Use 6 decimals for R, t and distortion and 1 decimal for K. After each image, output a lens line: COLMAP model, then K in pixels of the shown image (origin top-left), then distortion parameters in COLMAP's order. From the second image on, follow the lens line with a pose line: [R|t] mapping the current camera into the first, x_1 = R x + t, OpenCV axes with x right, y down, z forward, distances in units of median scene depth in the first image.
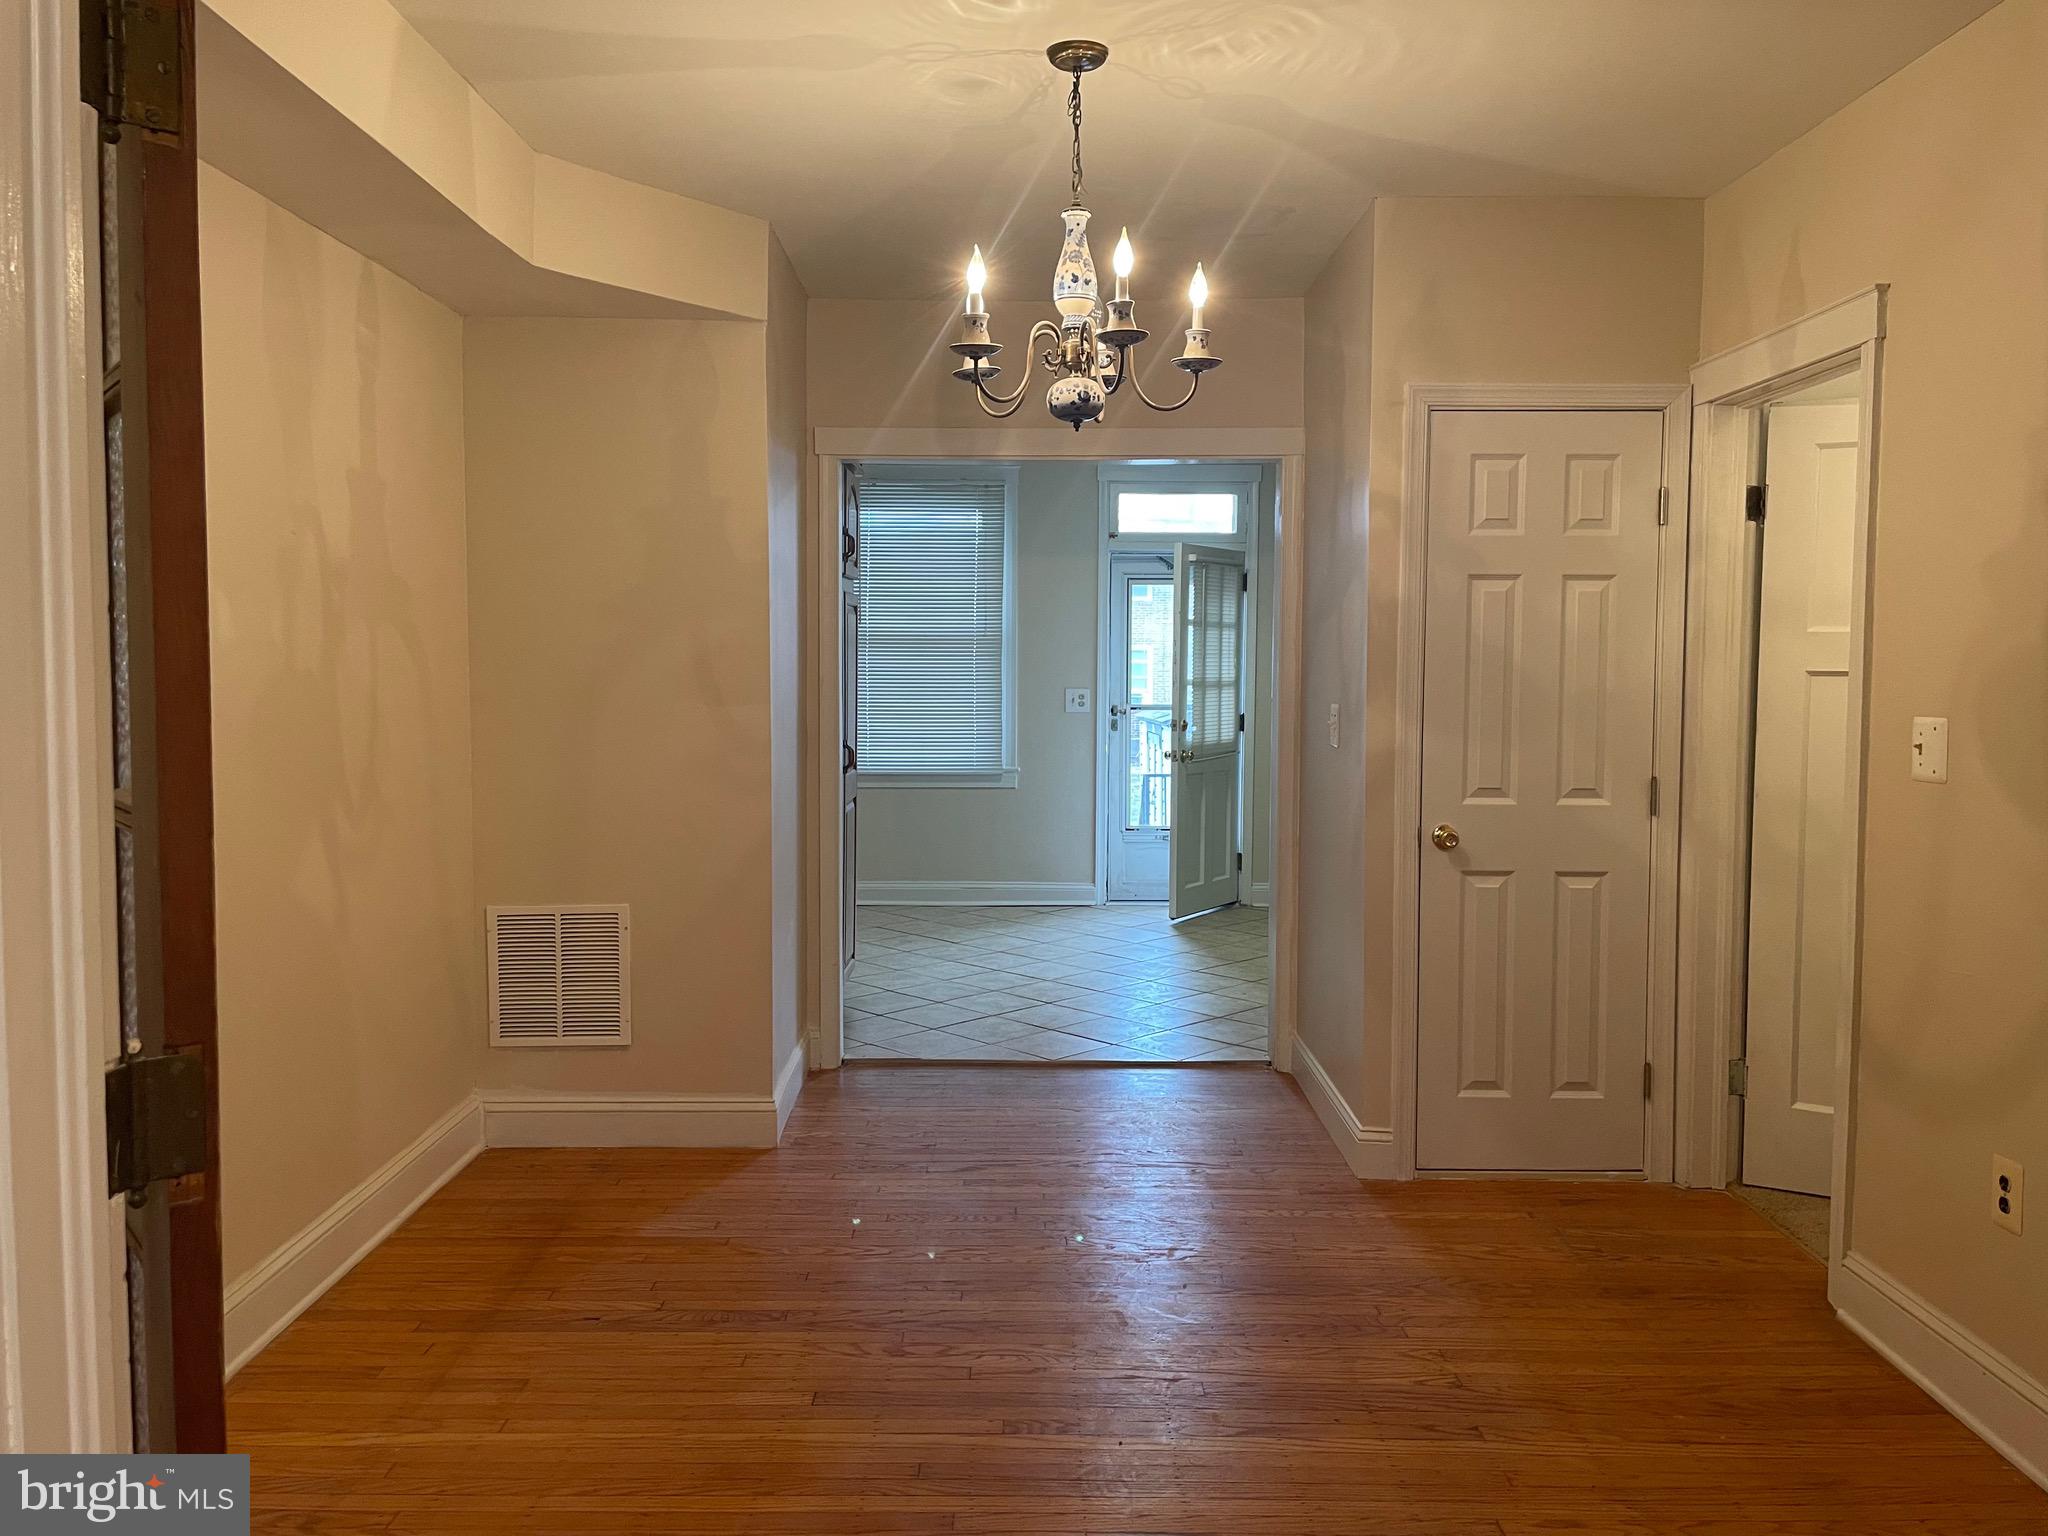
lens RADIAL K [[1558.1, 0, 1018.7], [0, 1558.1, 721.5], [0, 0, 1]] dist [0.105133, -0.122119]
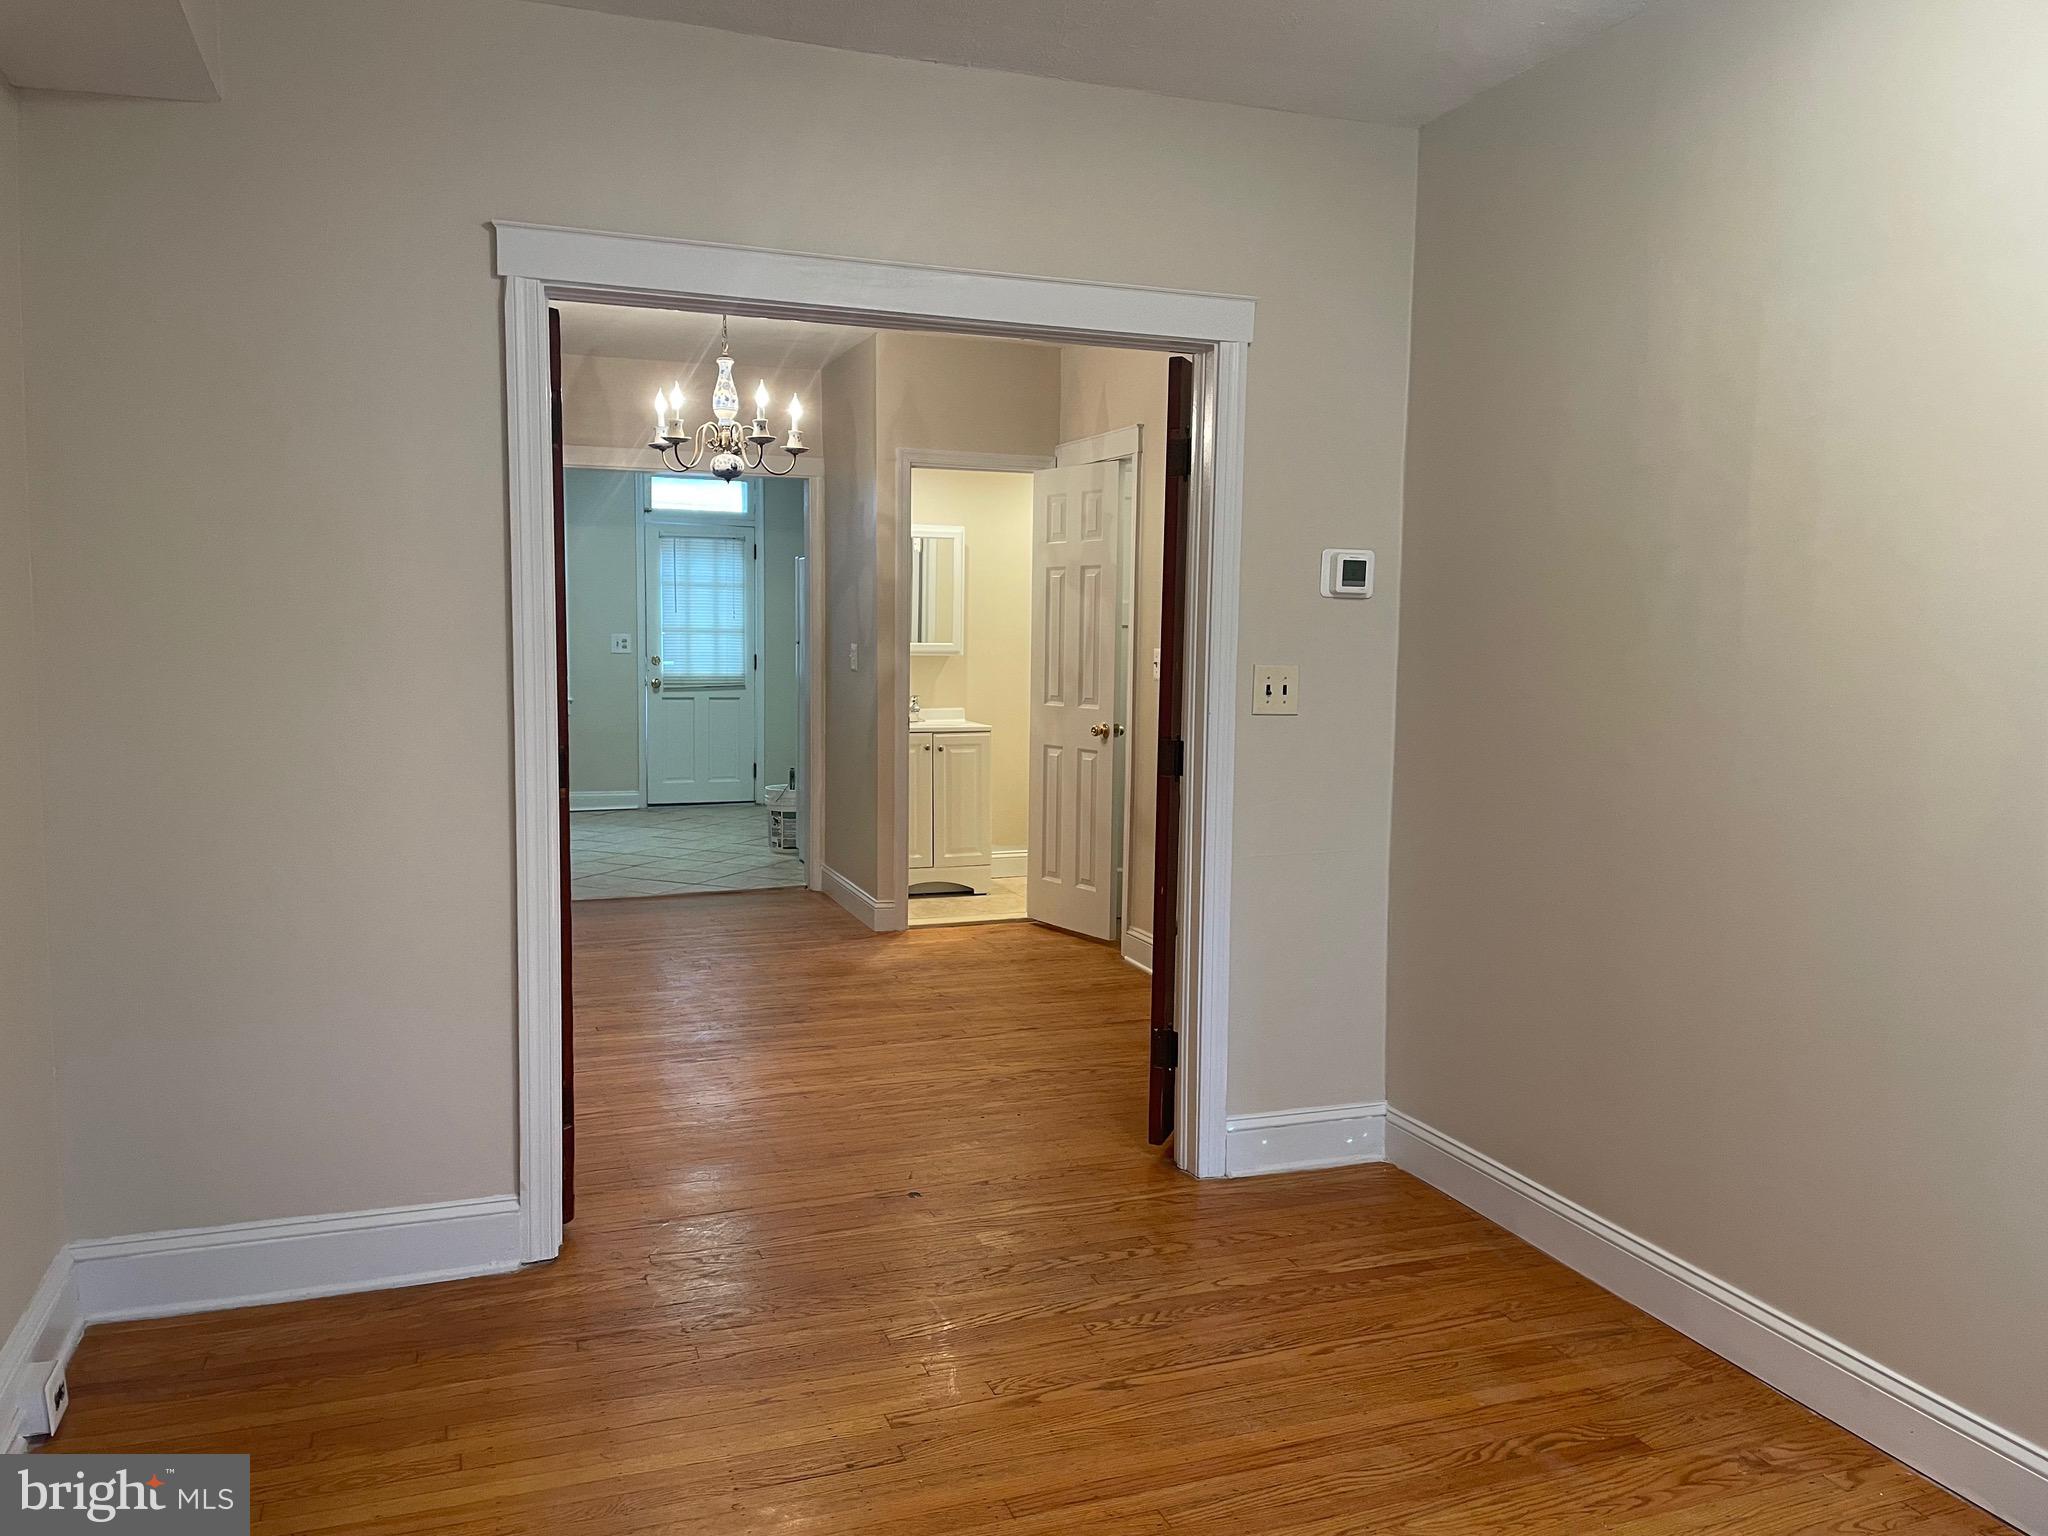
lens RADIAL K [[1575.4, 0, 1021.8], [0, 1575.4, 758.8], [0, 0, 1]] dist [0.108093, -0.141530]
pose [[0.937777, -0.024365, 0.346381, -0.158468], [0.005238, 0.998414, 0.056049, 0.013250], [-0.347197, -0.050747, 0.936418, -0.455268]]
